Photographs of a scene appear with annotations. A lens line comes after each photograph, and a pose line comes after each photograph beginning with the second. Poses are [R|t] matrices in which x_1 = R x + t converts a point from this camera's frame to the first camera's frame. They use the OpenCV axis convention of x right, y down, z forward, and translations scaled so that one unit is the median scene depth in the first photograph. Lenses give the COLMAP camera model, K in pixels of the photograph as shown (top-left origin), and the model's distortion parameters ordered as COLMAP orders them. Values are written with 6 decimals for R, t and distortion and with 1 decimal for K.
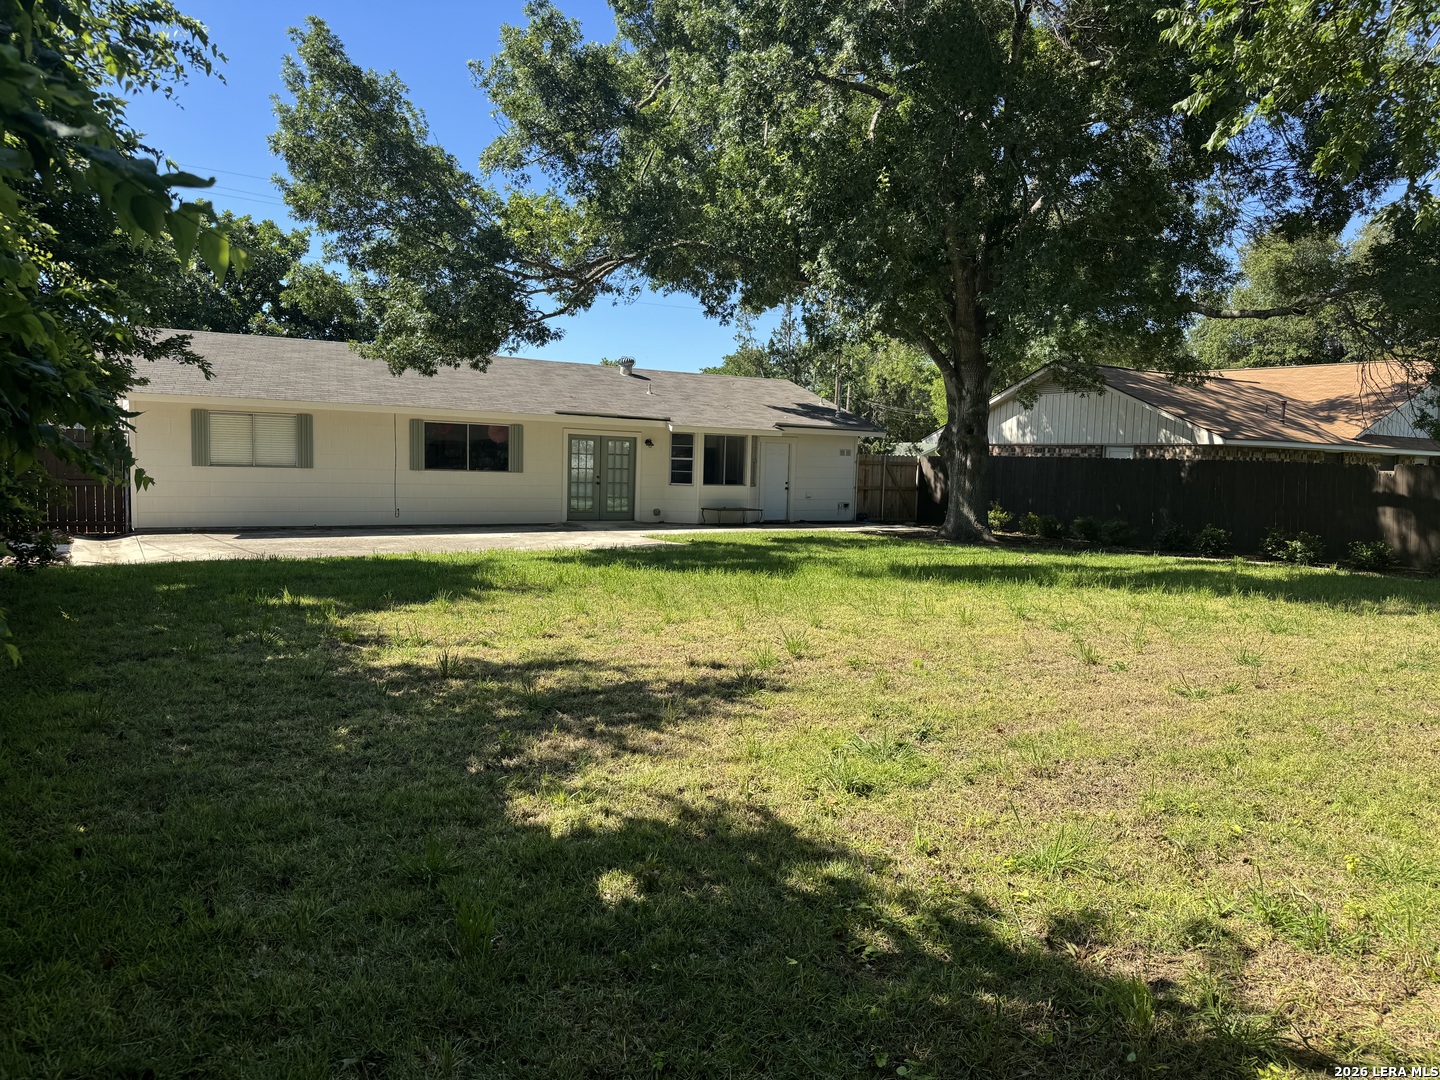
lens RADIAL K [[1024.2, 0, 719.6], [0, 1024.2, 540.1], [0, 0, 1]] dist [0.055094, -0.019852]
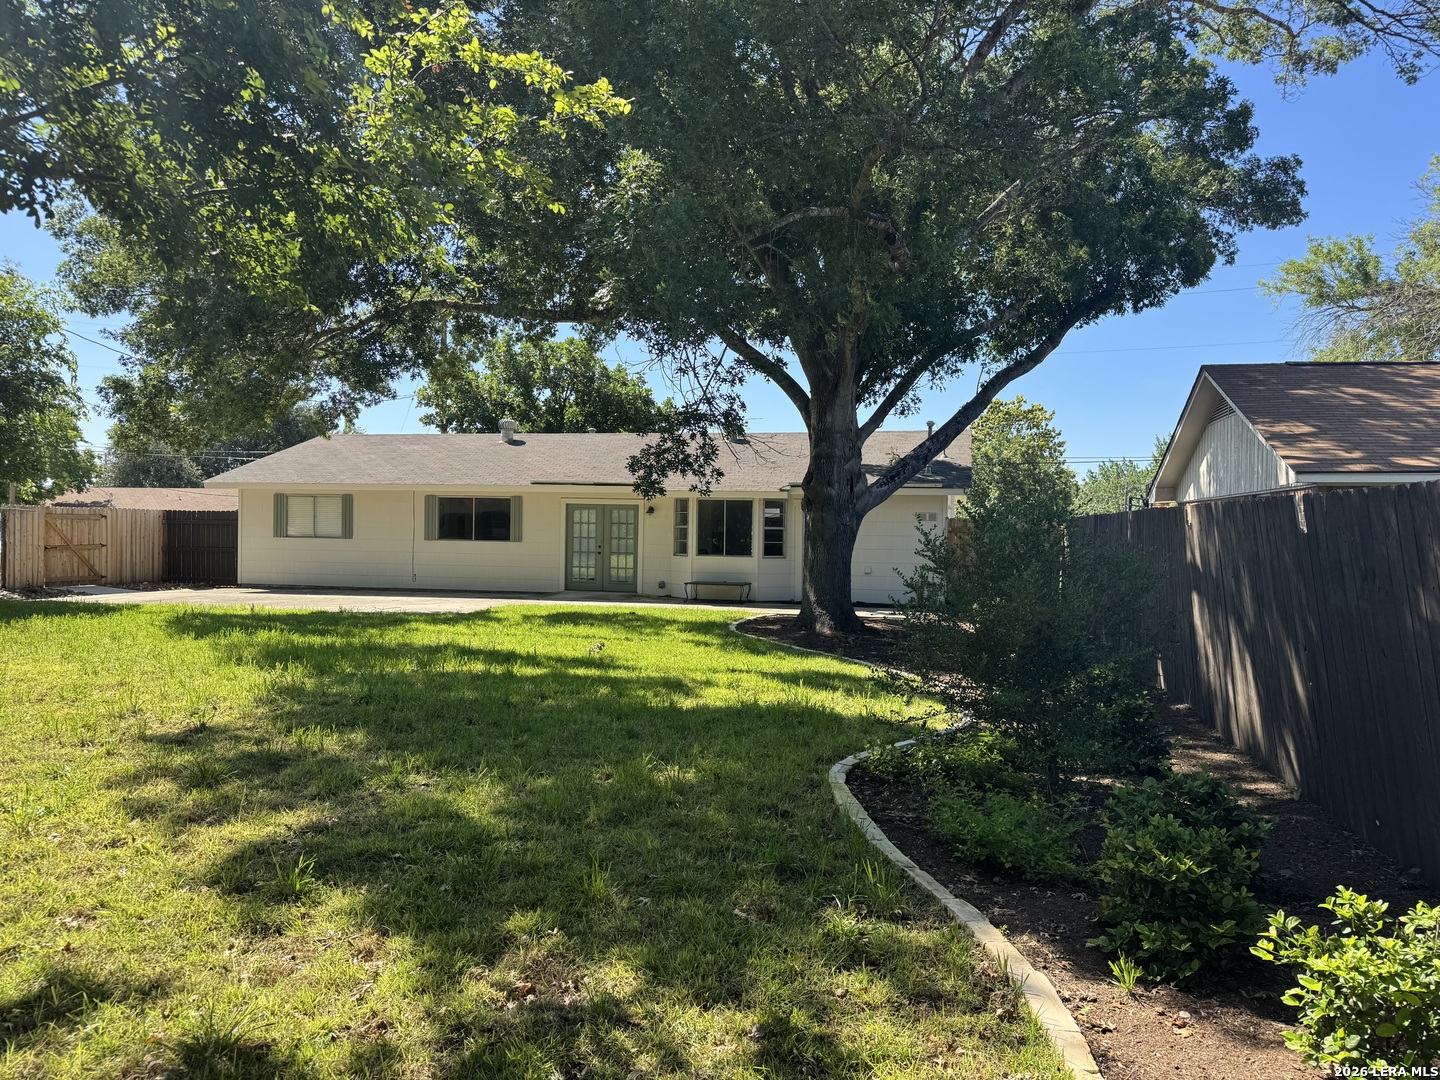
lens RADIAL K [[1024.2, 0, 720.0], [0, 1024.2, 536.9], [0, 0, 1]] dist [0.055094, -0.019852]
pose [[0.740743, -0.009950, -0.671715, 0.653533], [-0.046784, 0.996699, -0.066357, -0.012485], [0.670157, 0.080579, 0.737832, 0.377744]]
